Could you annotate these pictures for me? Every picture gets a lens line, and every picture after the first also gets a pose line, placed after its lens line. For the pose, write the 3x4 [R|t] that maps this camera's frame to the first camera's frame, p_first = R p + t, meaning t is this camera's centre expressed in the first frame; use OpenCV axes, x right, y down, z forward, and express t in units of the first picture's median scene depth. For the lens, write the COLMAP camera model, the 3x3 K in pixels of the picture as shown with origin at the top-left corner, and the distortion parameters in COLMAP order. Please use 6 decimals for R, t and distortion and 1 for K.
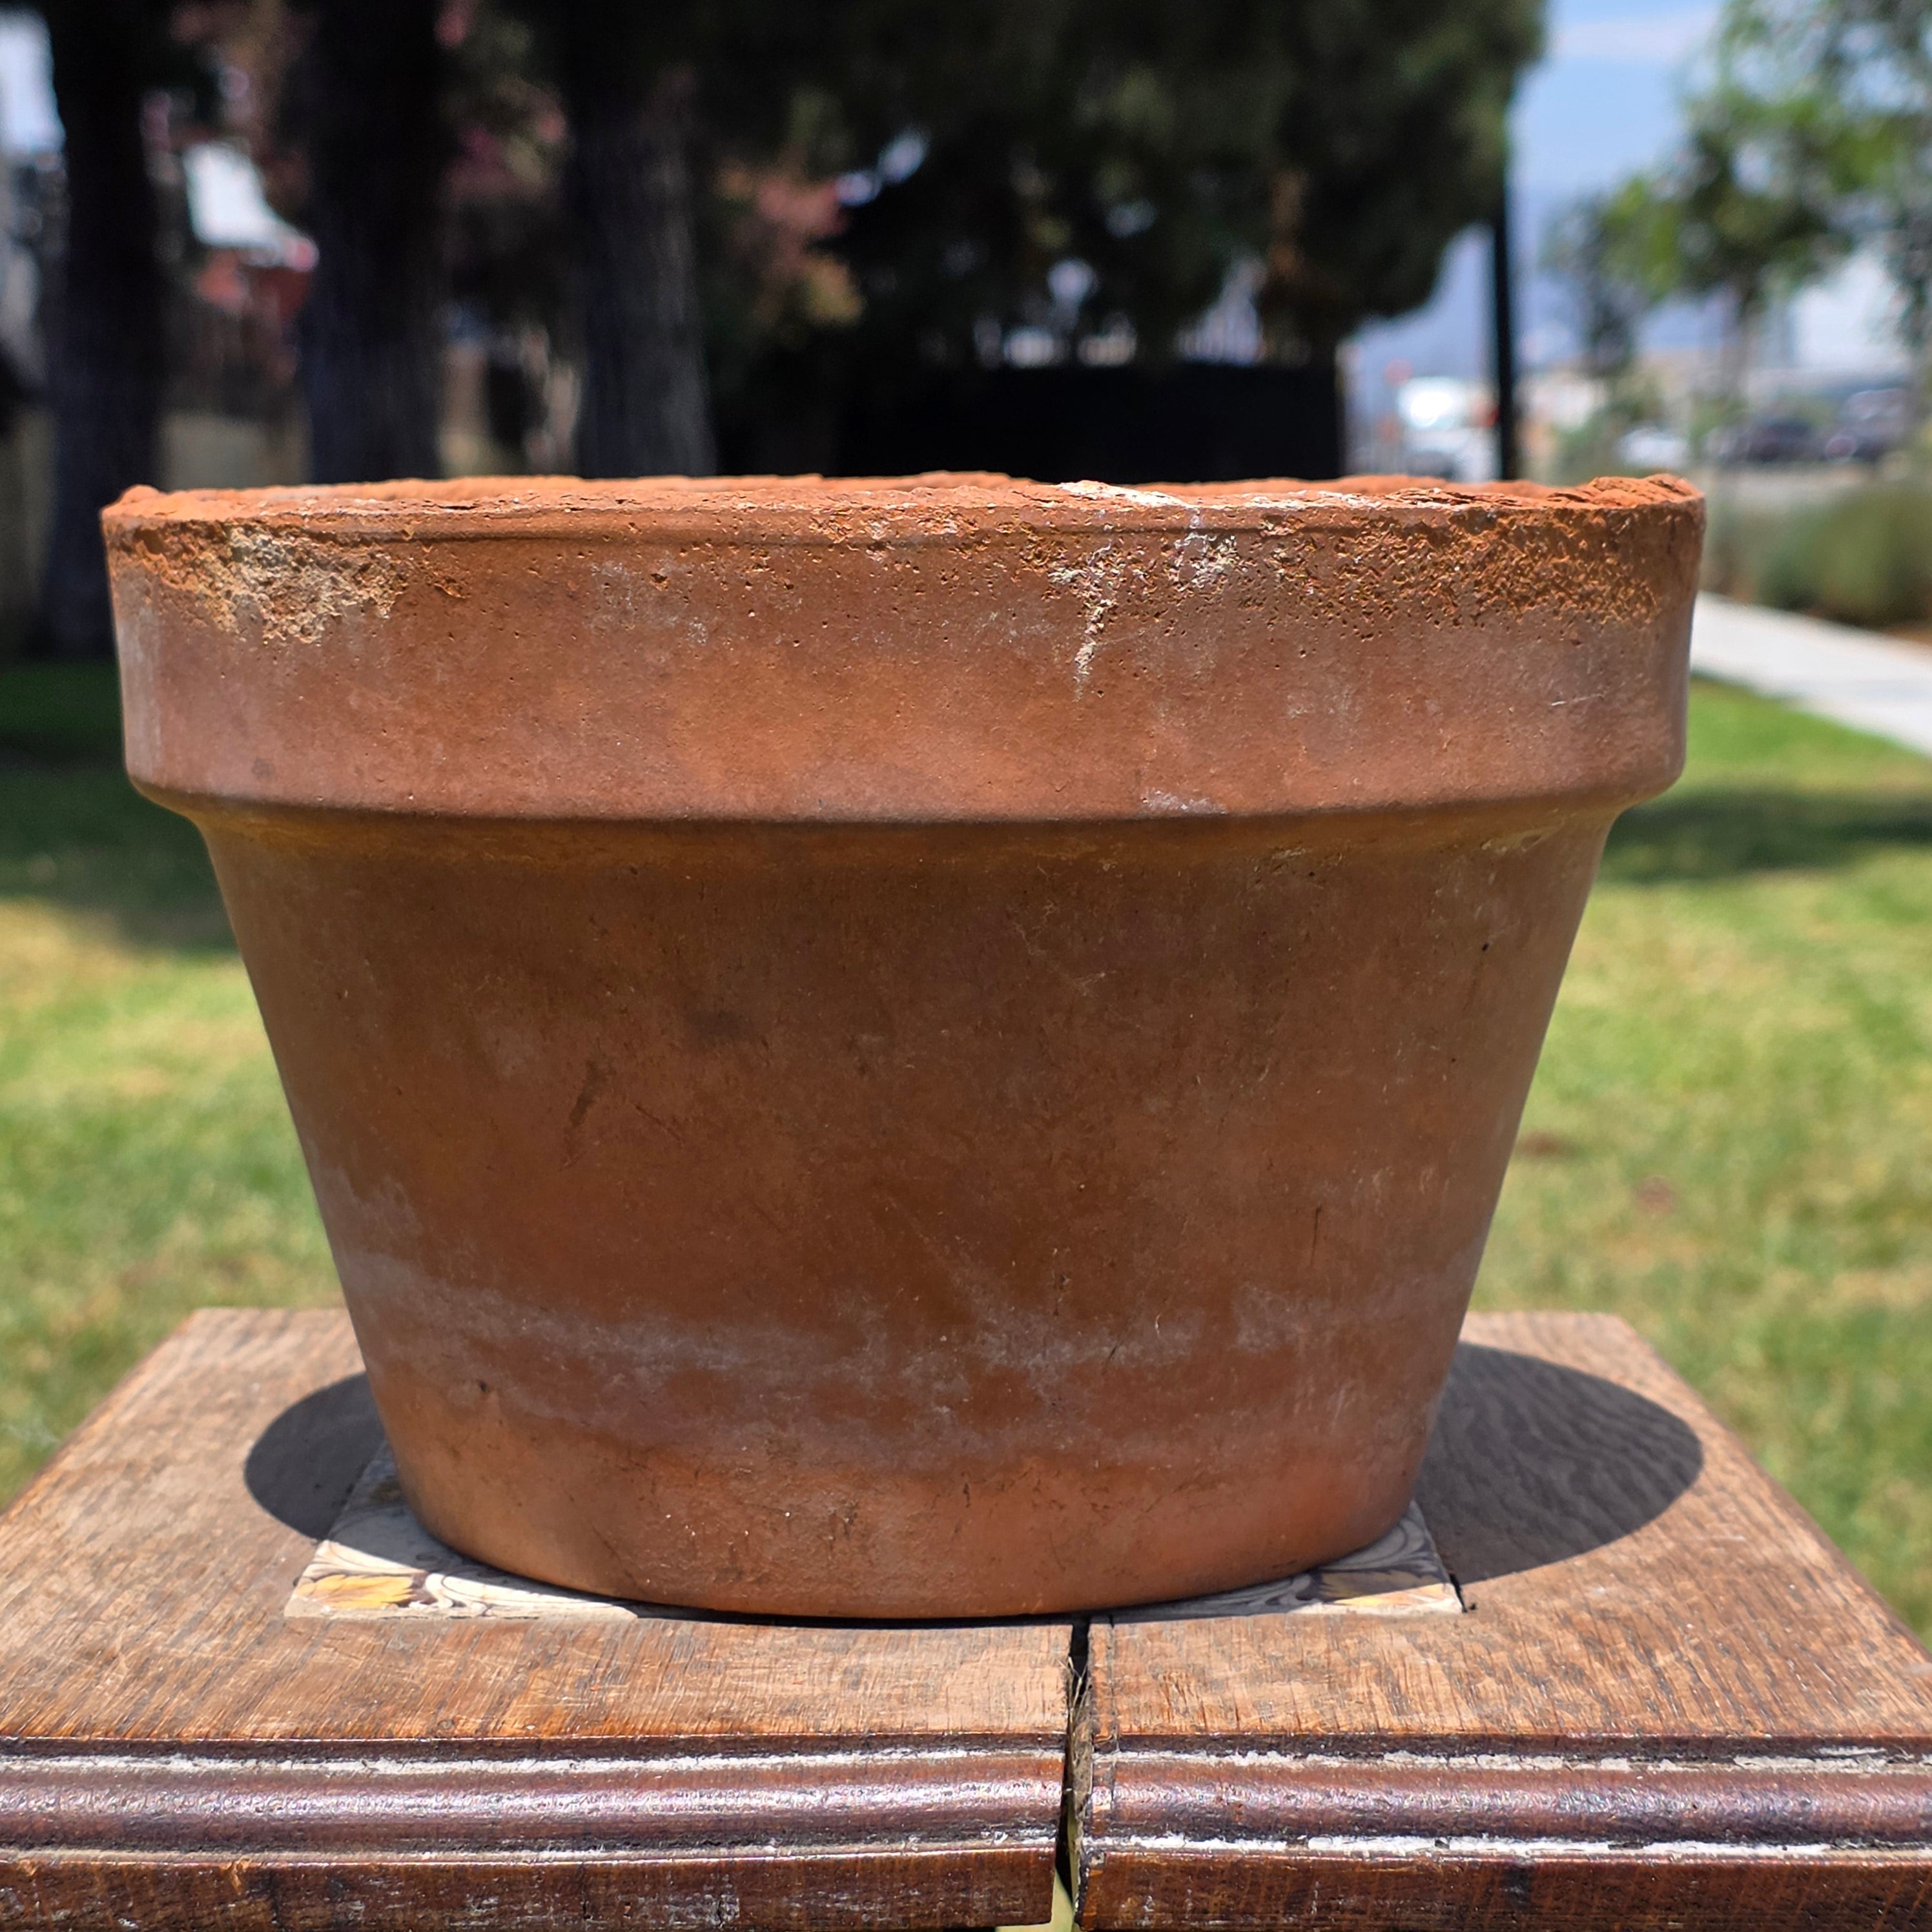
lens RADIAL K [[4359.8, 0, 982.2], [0, 4359.8, 987.4], [0, 0, 1]] dist [0.268225, -1.167073]
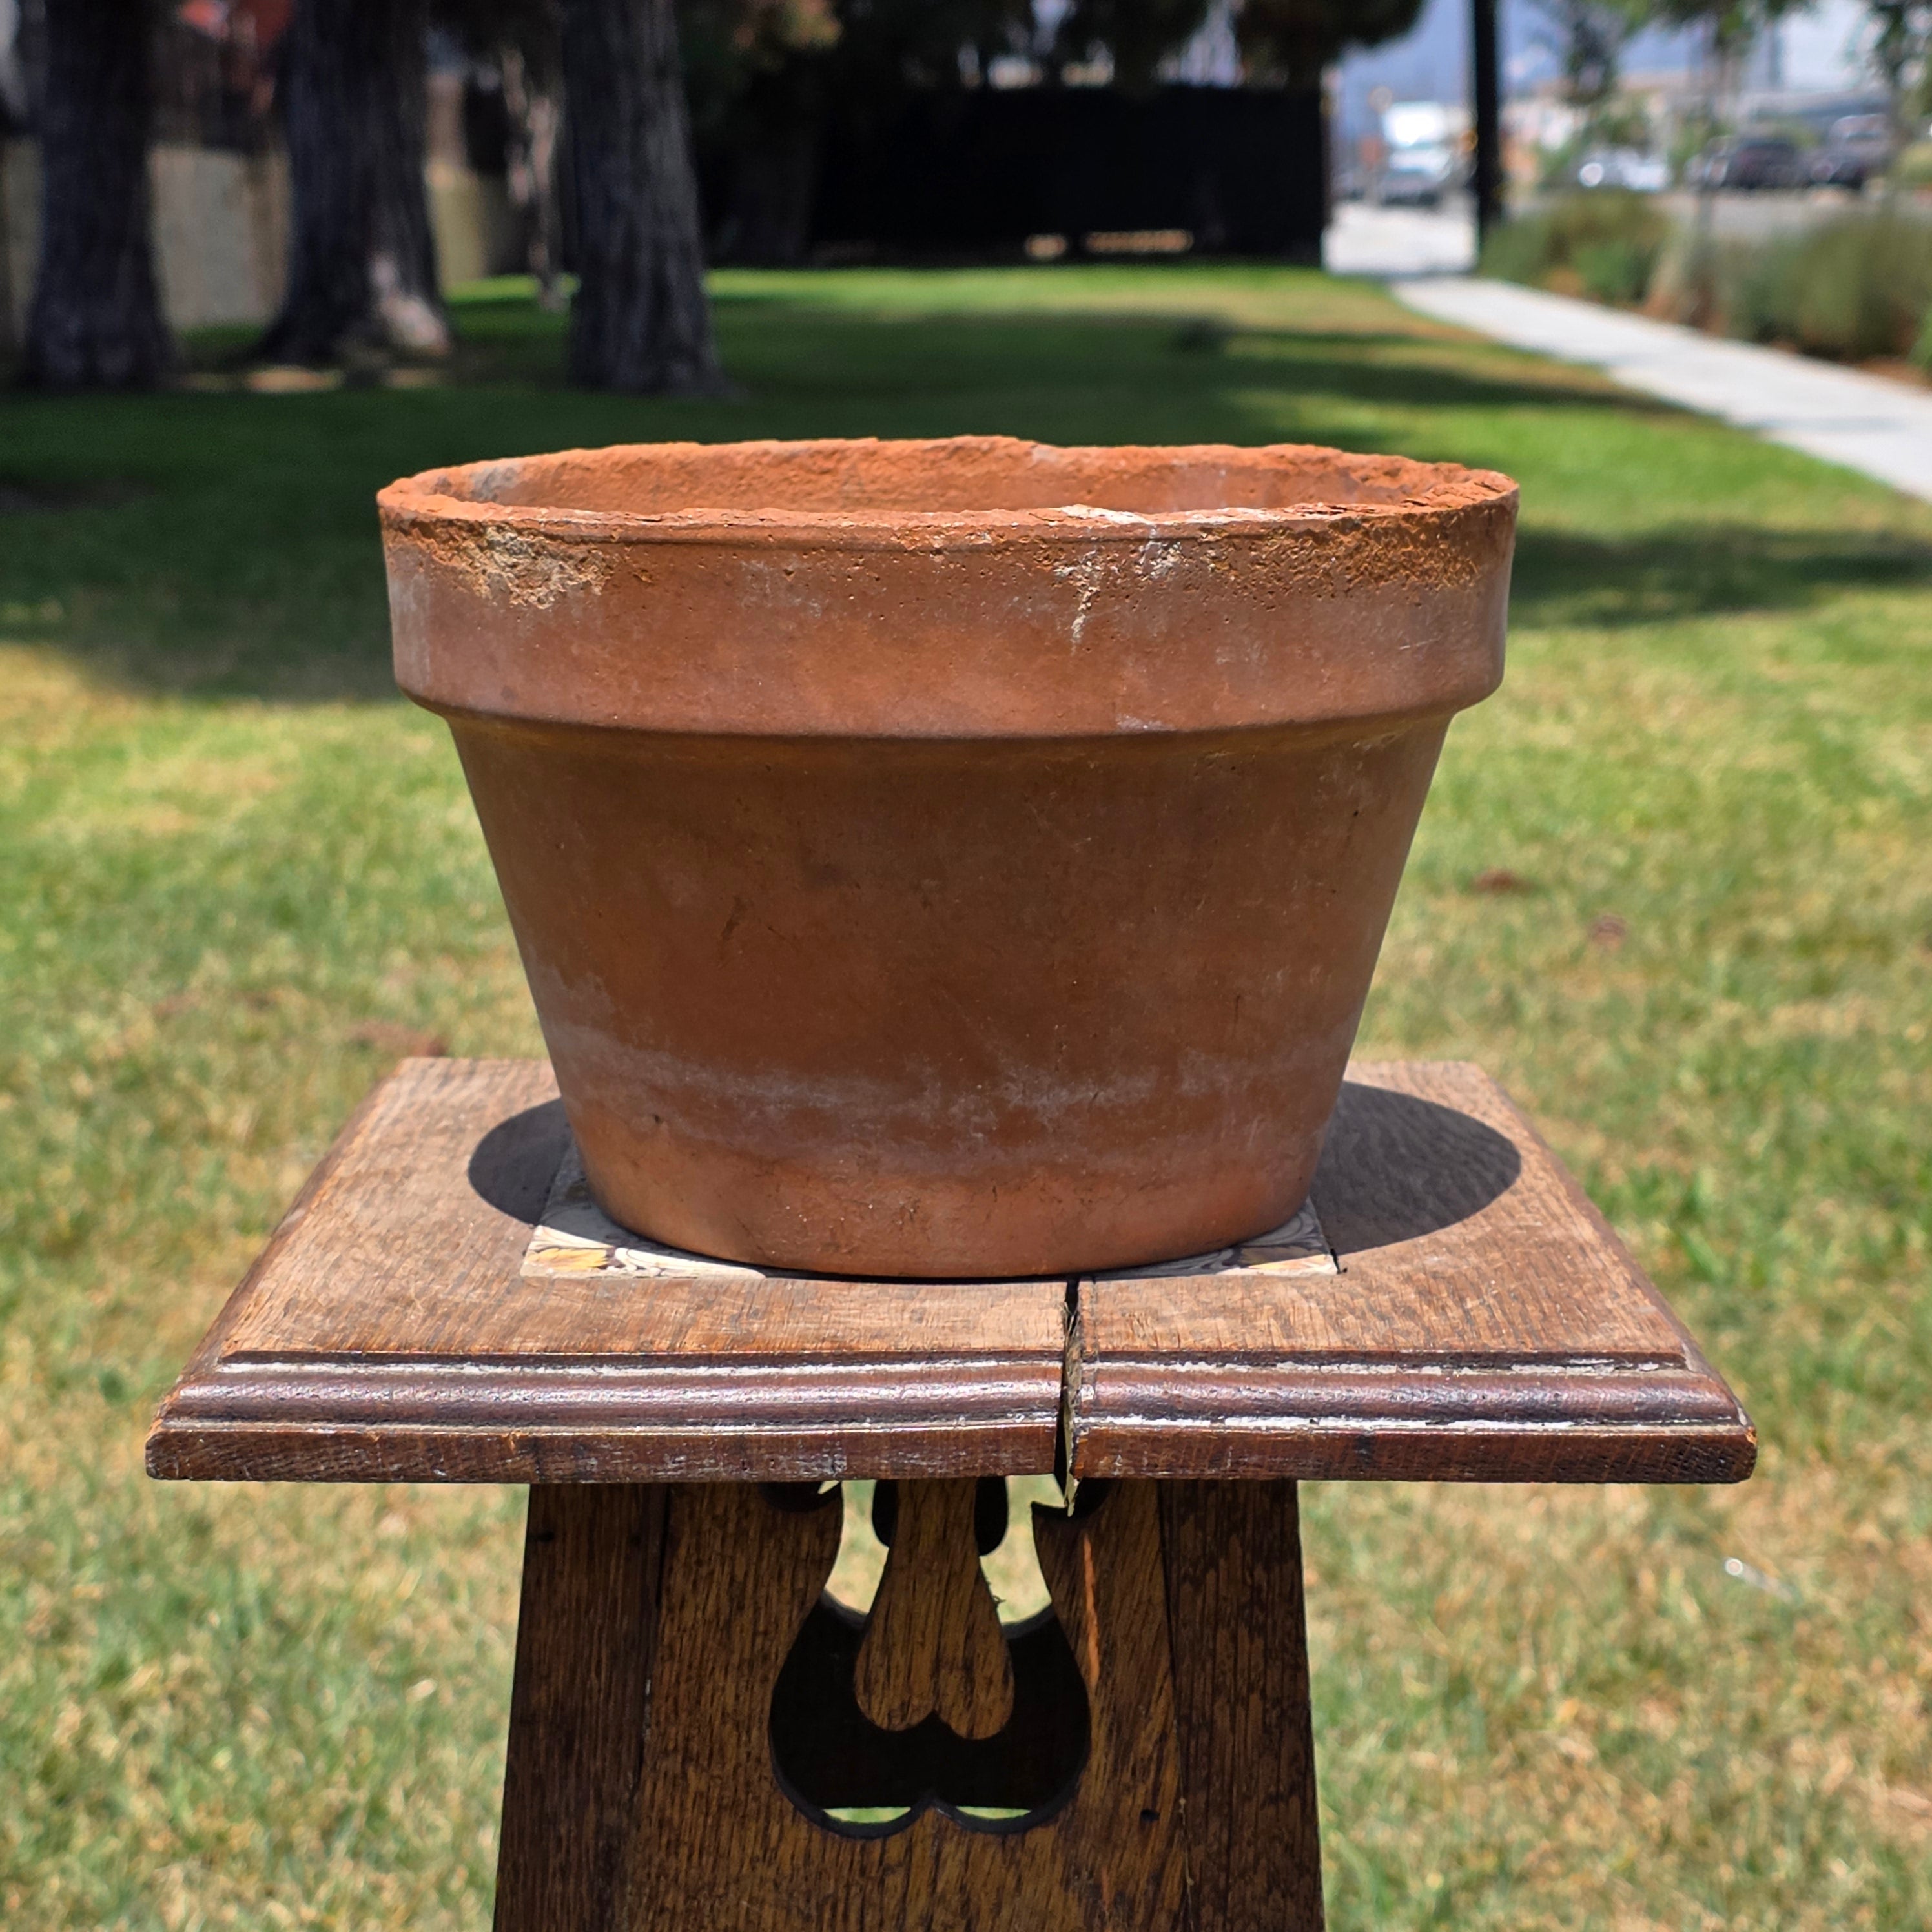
lens RADIAL K [[4339.5, 0, 964.1], [0, 4339.5, 993.1], [0, 0, 1]] dist [0.279739, 0.237667]
pose [[1.000000, 0.000061, 0.000898, -0.015909], [-0.000118, 0.997950, 0.064002, -0.045350], [-0.000892, -0.064002, 0.997949, -0.463322]]
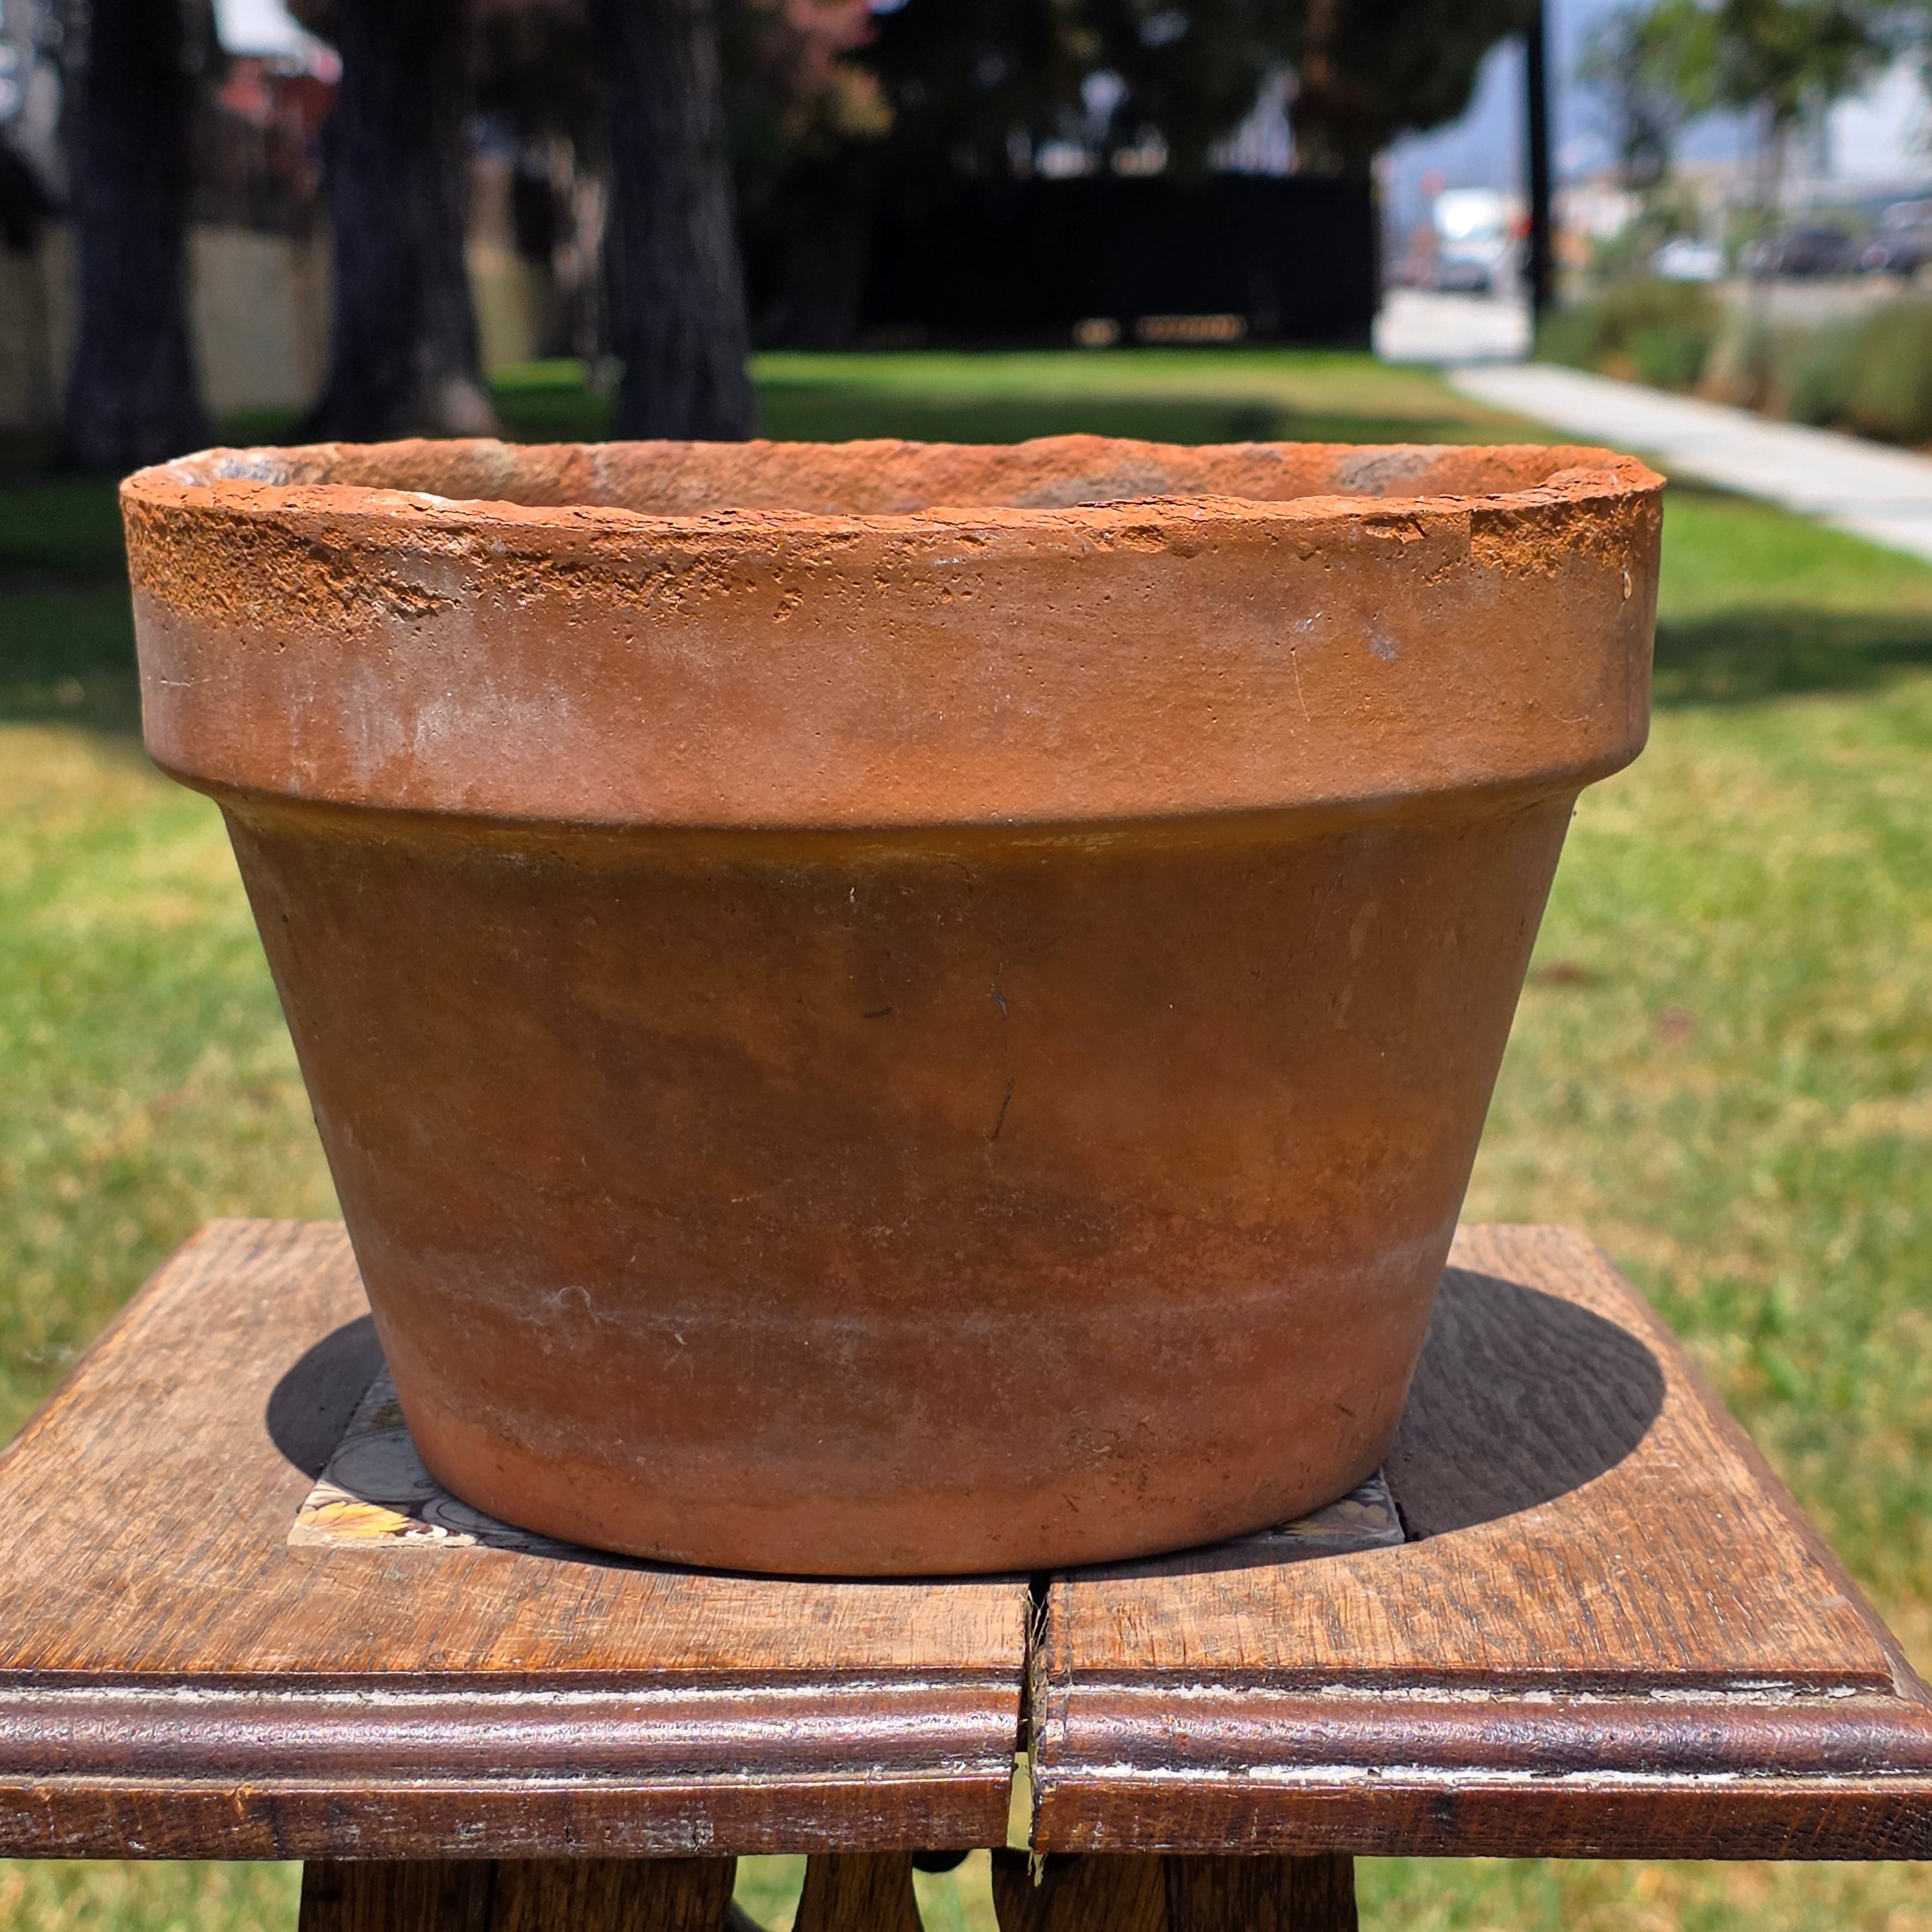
lens RADIAL K [[4358.5, 0, 1023.1], [0, 4358.5, 965.2], [0, 0, 1]] dist [0.263590, -1.194657]
pose [[0.999995, 0.002144, 0.002100, 0.016621], [-0.002222, 0.999282, 0.037822, -0.039578], [-0.002017, -0.037827, 0.999282, -0.052308]]
